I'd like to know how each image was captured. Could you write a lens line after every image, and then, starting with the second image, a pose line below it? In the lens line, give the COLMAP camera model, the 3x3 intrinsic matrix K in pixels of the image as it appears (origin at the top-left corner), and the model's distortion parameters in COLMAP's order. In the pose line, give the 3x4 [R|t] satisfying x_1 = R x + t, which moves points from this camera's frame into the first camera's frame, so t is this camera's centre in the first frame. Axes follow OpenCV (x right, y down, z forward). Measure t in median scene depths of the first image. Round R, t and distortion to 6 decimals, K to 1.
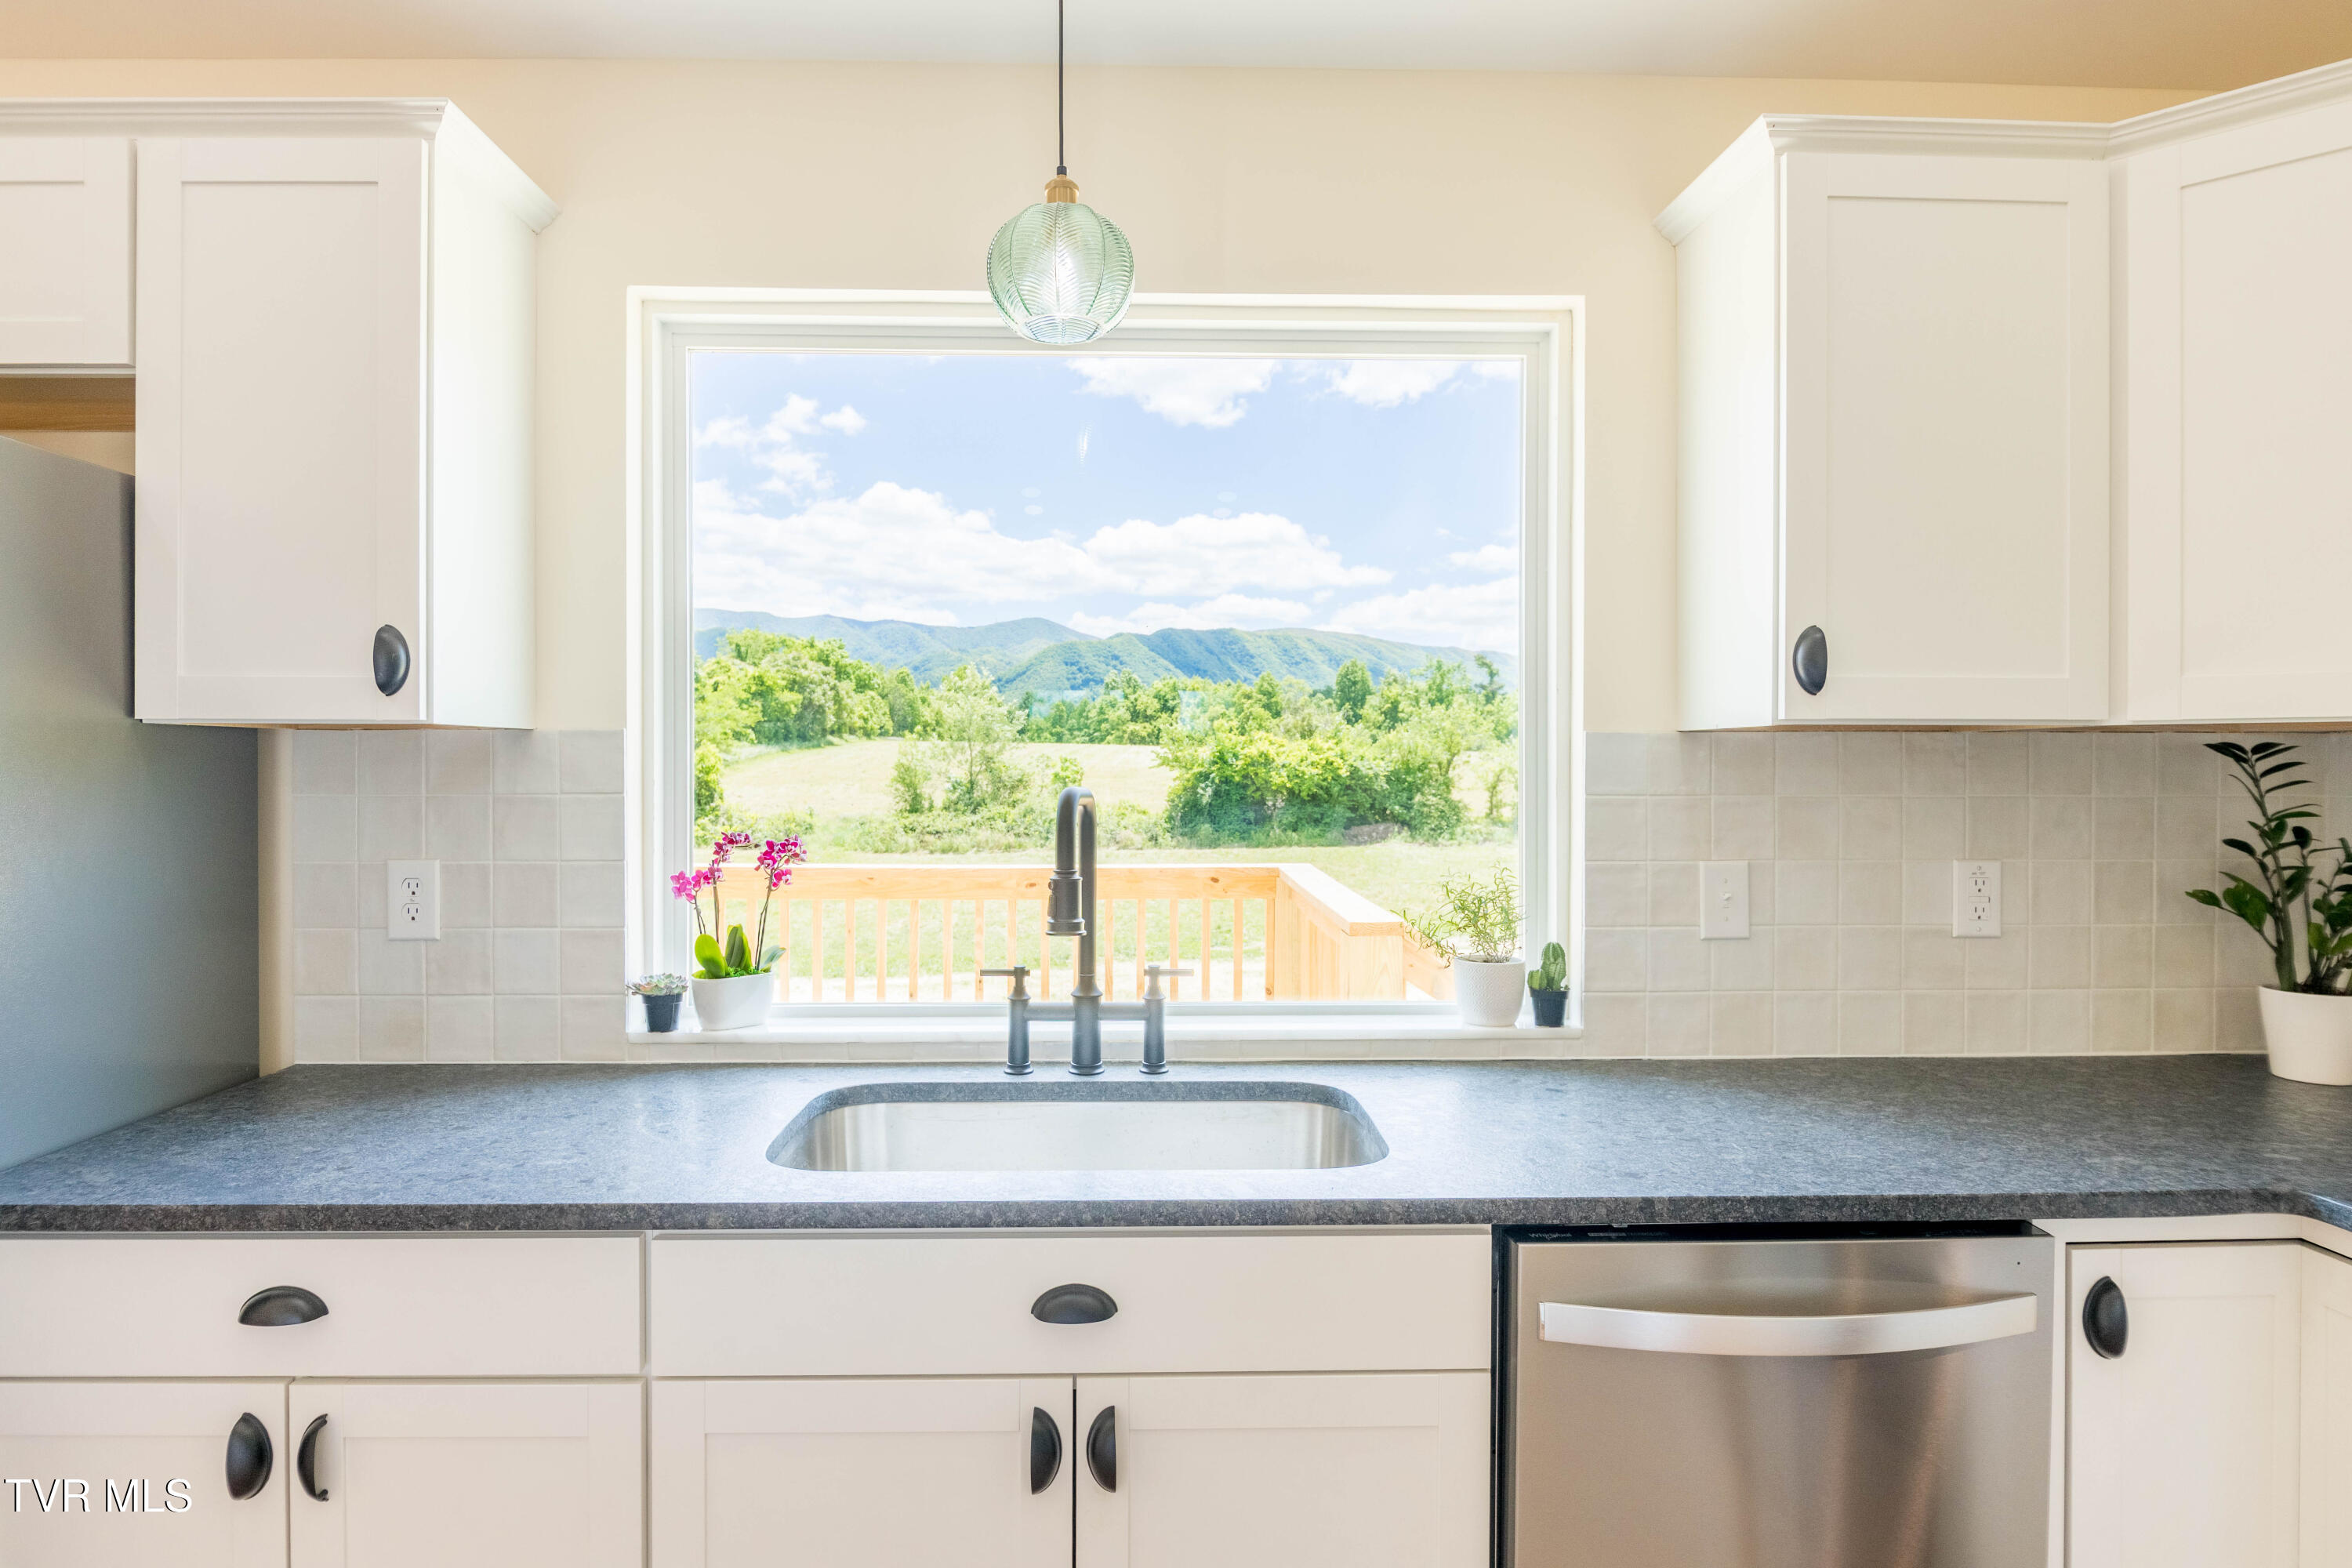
lens RADIAL K [[1287.3, 0, 1148.3], [0, 1287.3, 777.4], [0, 0, 1]] dist [-0.006461, -0.000819]
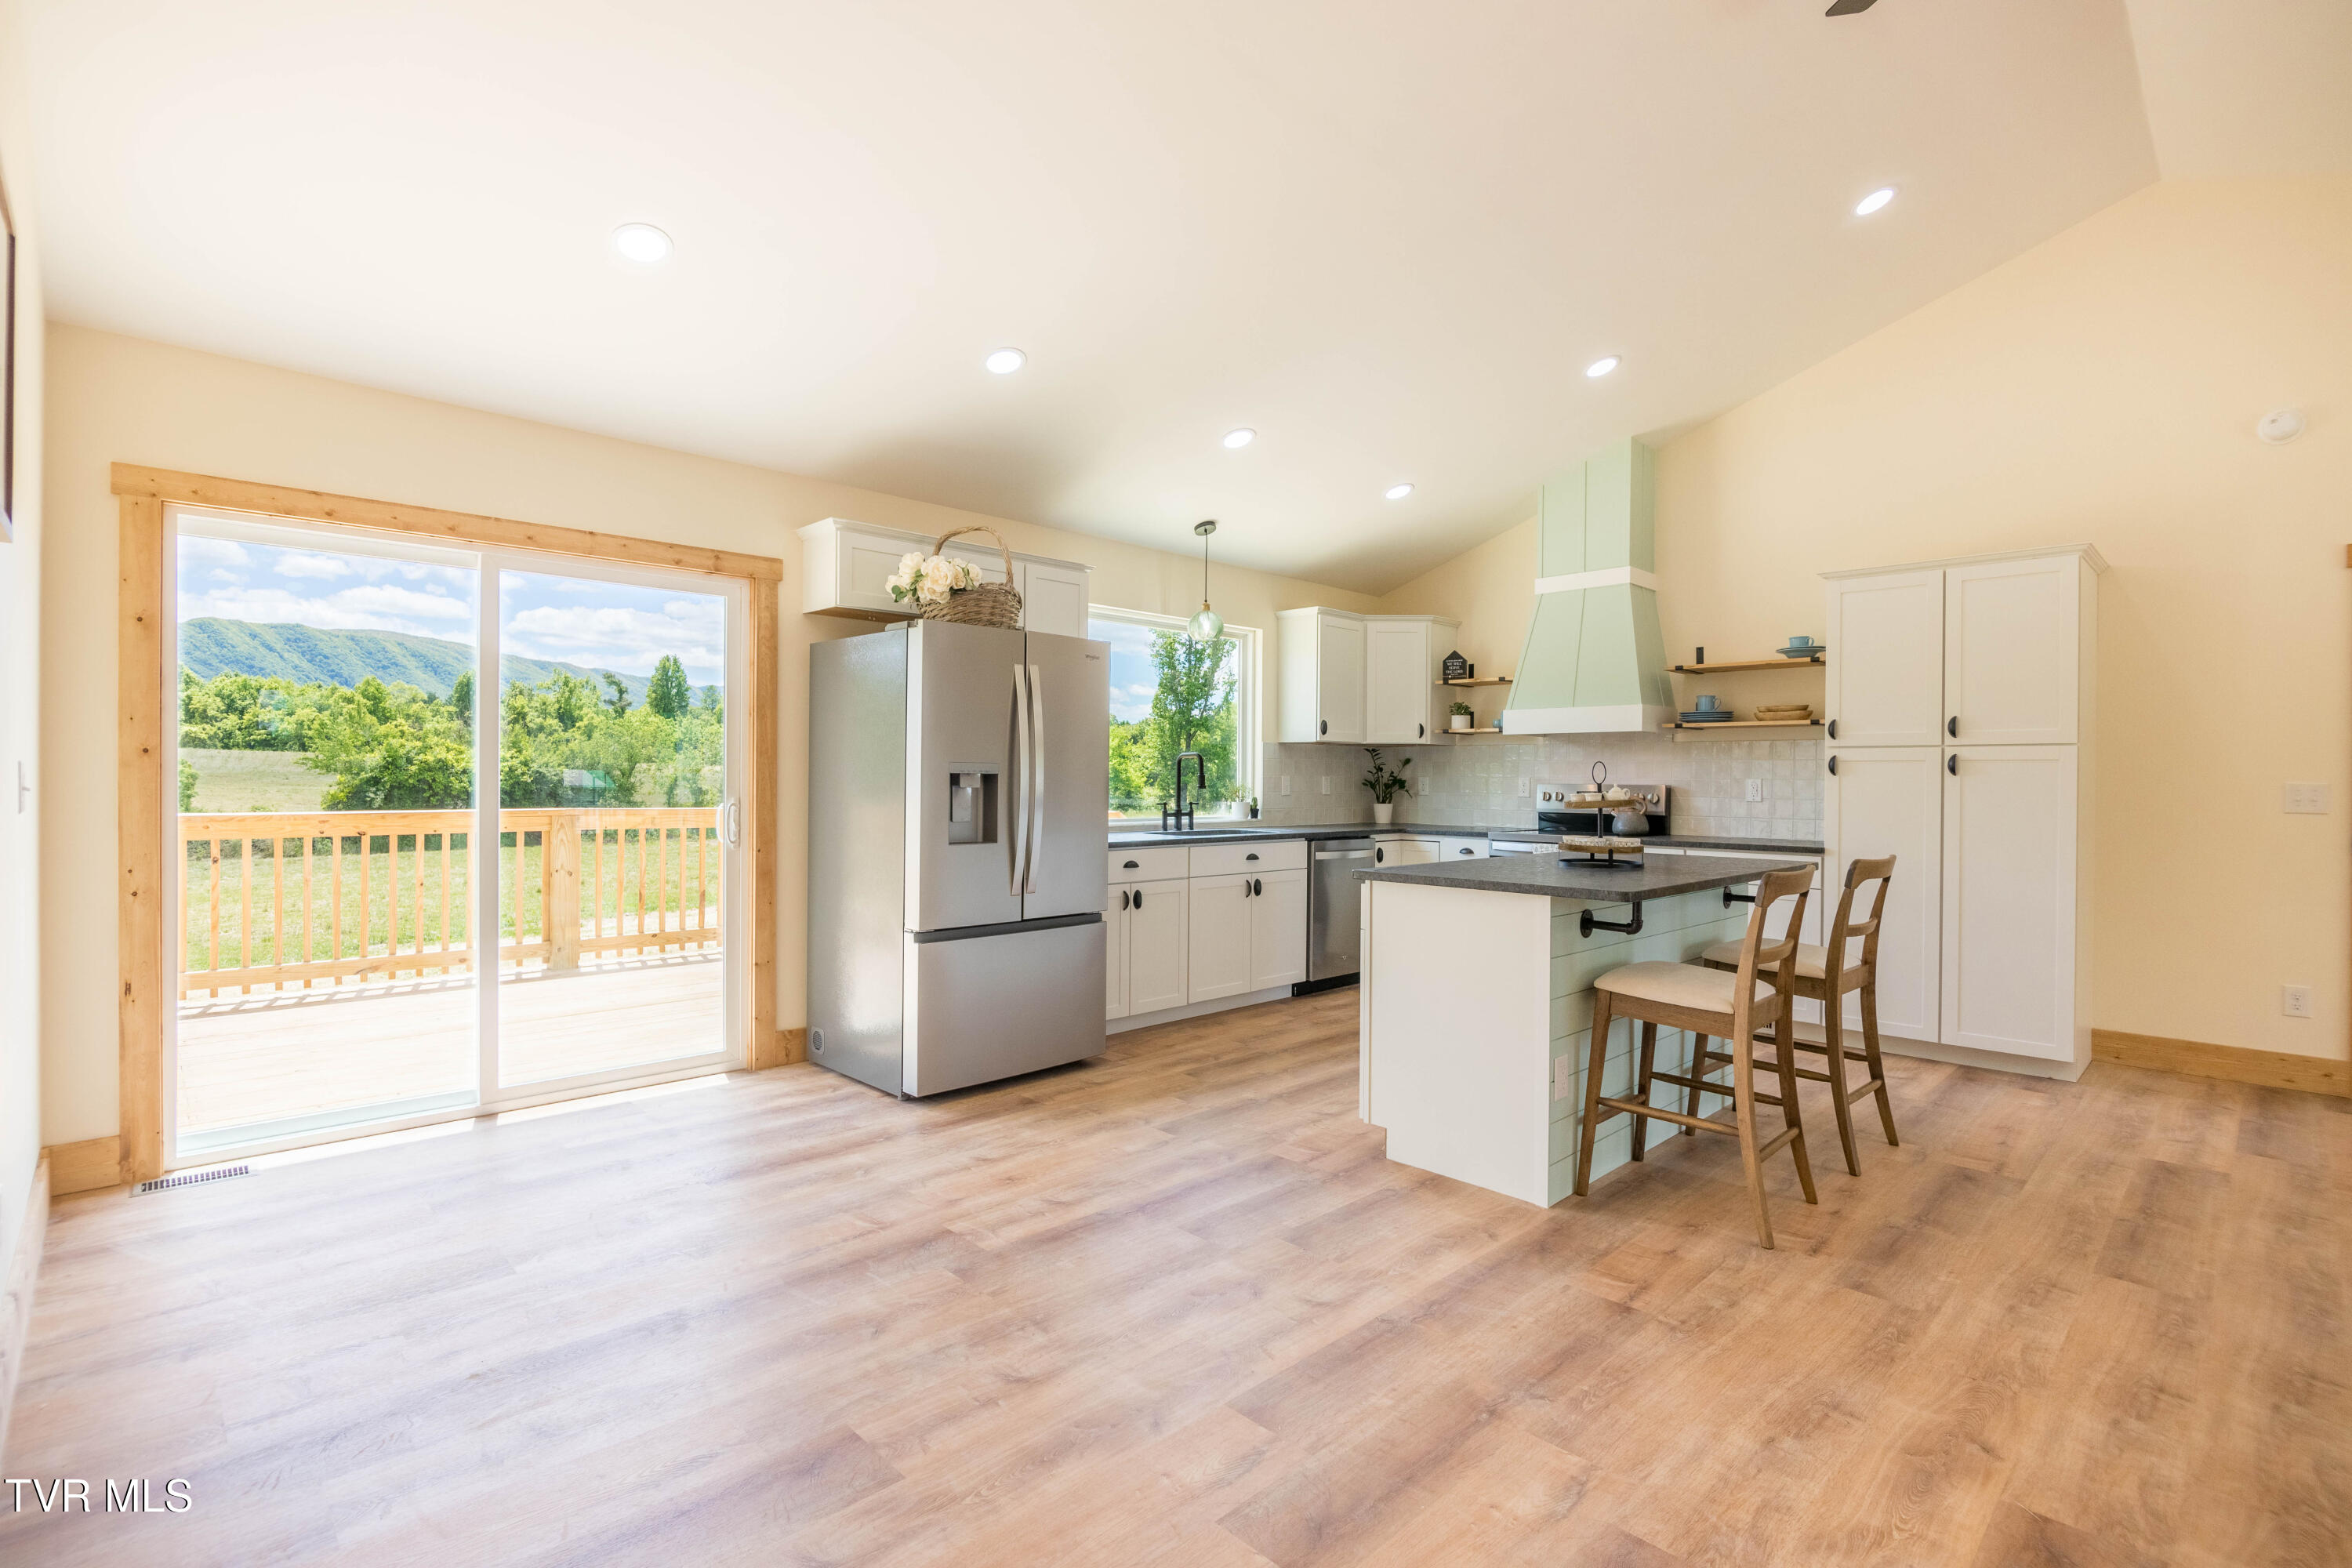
lens RADIAL K [[1085.9, 0, 1179.8], [0, 1085.9, 781.7], [0, 0, 1]] dist [-0.002453, -0.007390]
pose [[0.733897, 0.001990, 0.679258, -0.066673], [0.000568, 0.999994, -0.003544, 0.003093], [-0.679261, 0.002987, 0.733891, -0.039745]]
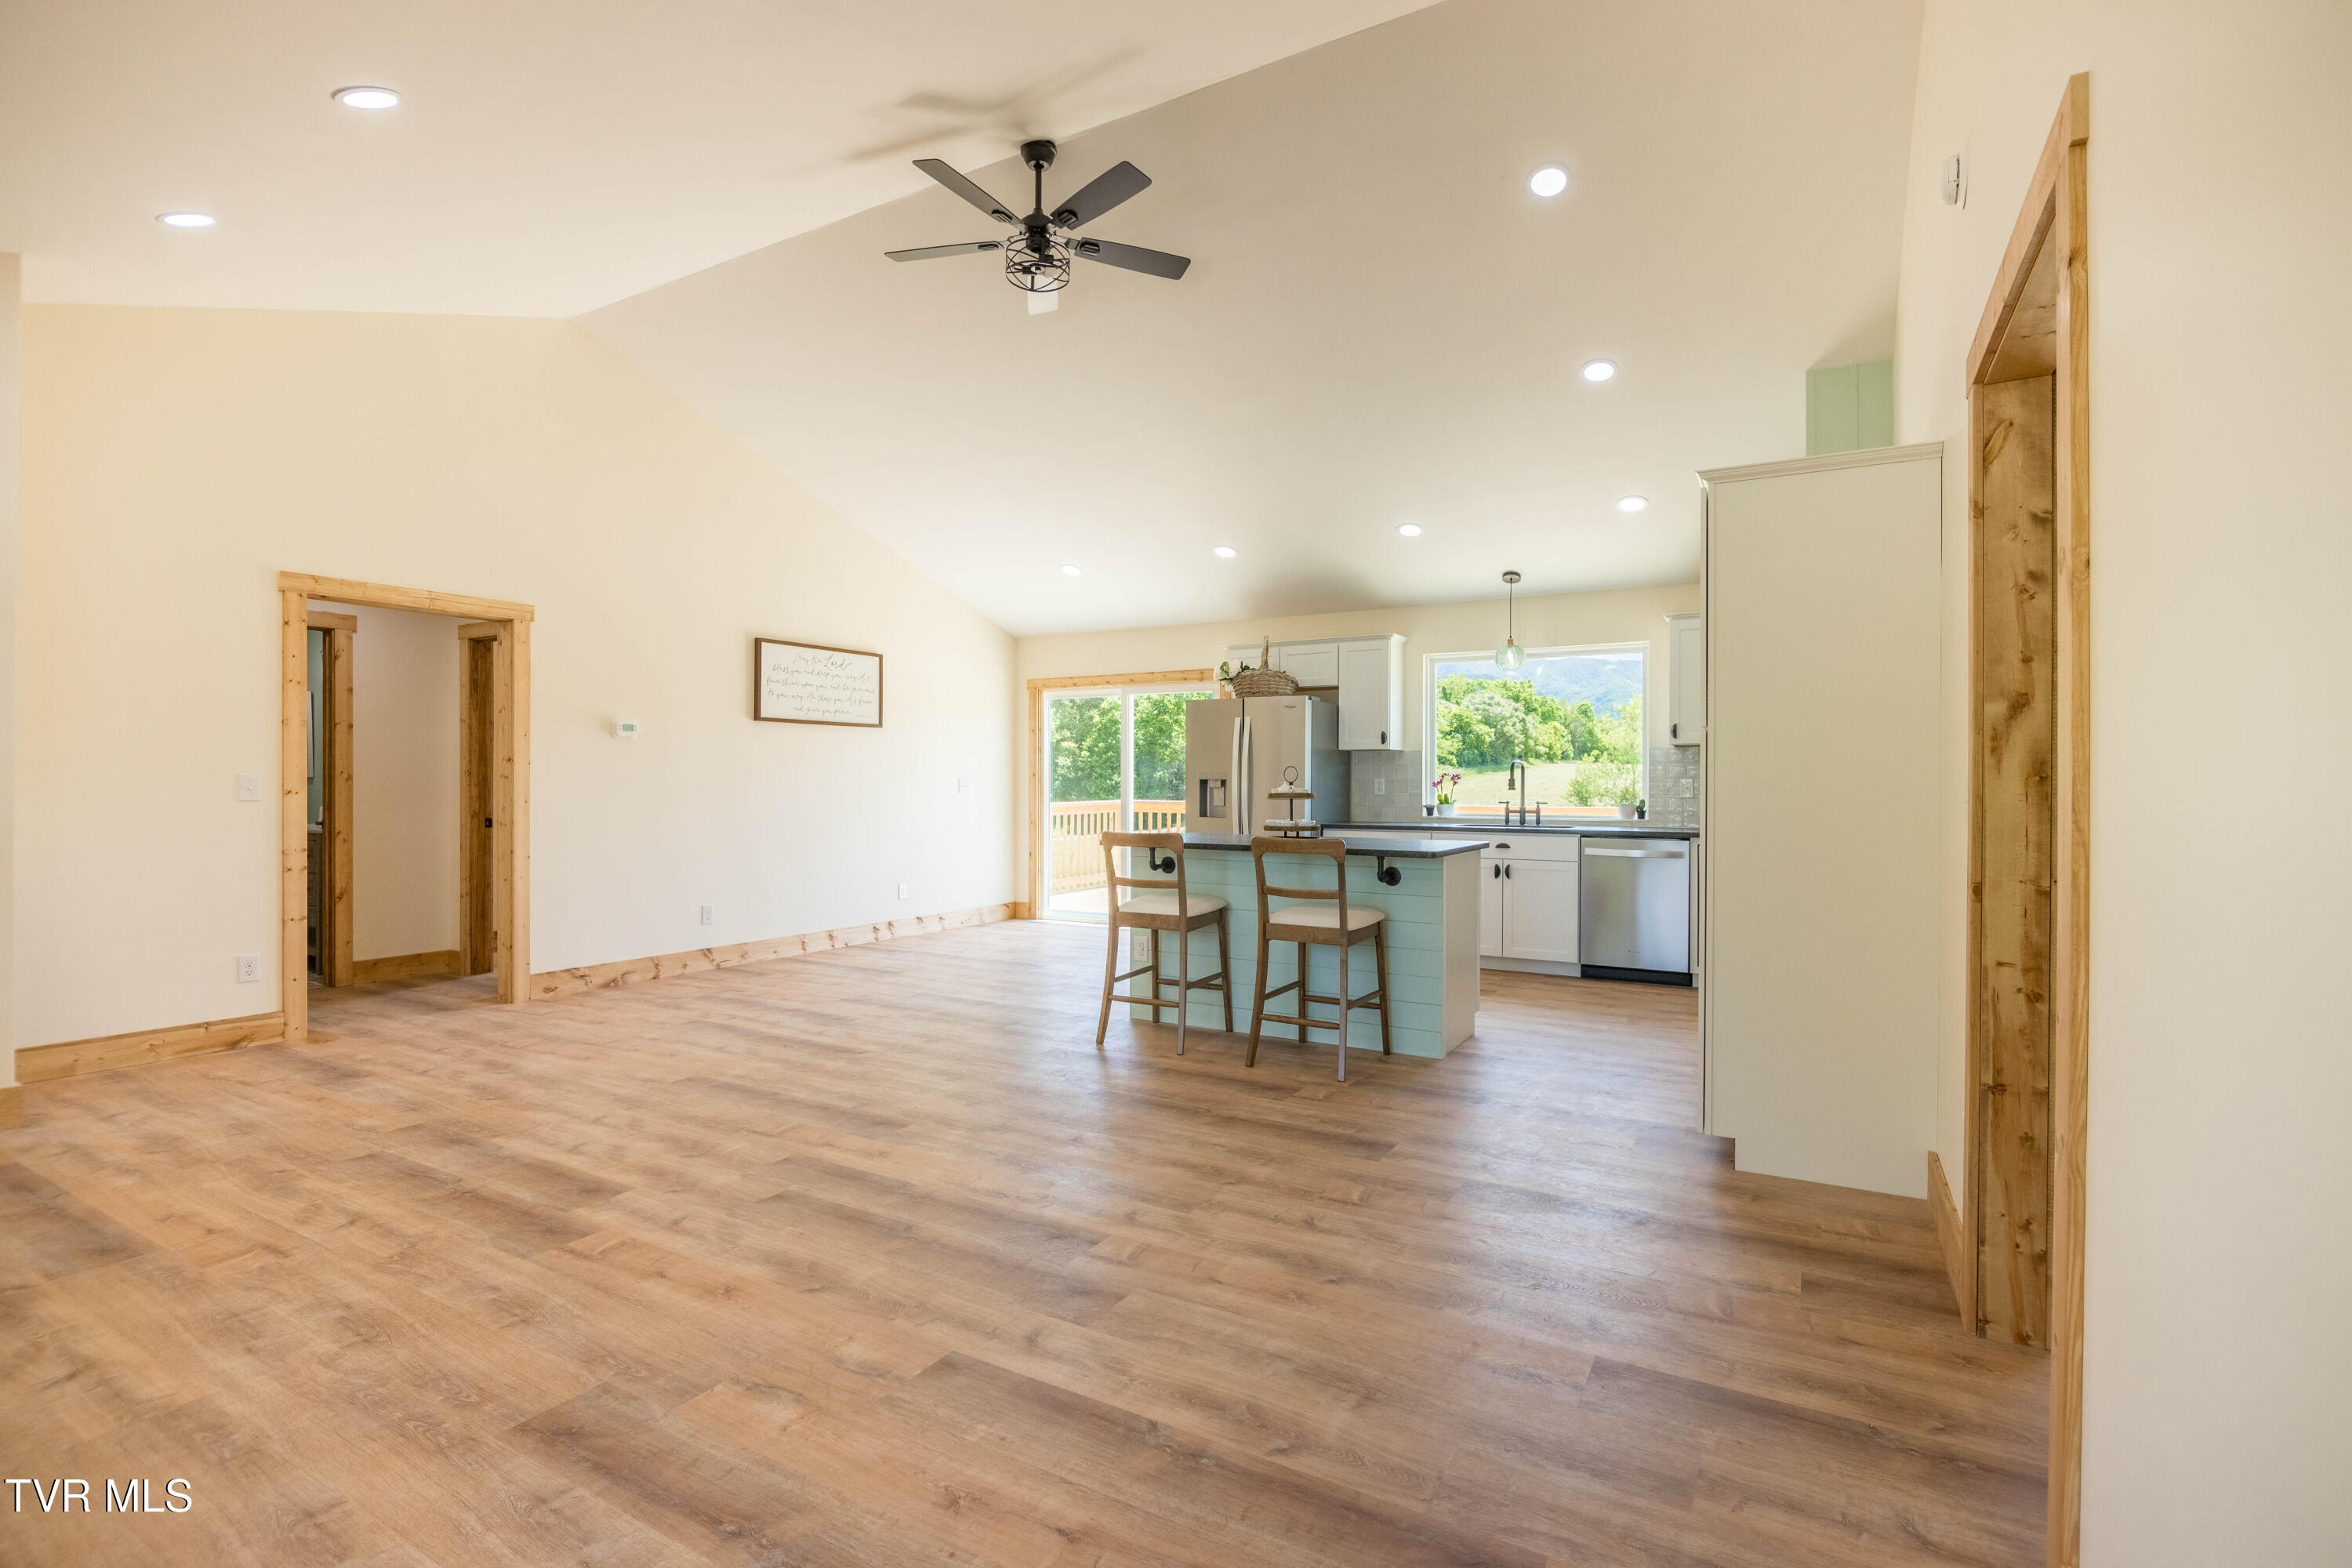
lens RADIAL K [[1085.9, 0, 1179.8], [0, 1085.9, 781.7], [0, 0, 1]] dist [-0.002453, -0.007390]
pose [[0.853985, -0.000075, -0.520298, 0.027798], [-0.006915, 0.999910, -0.011494, 0.004002], [0.520252, 0.013414, 0.853907, -0.088093]]
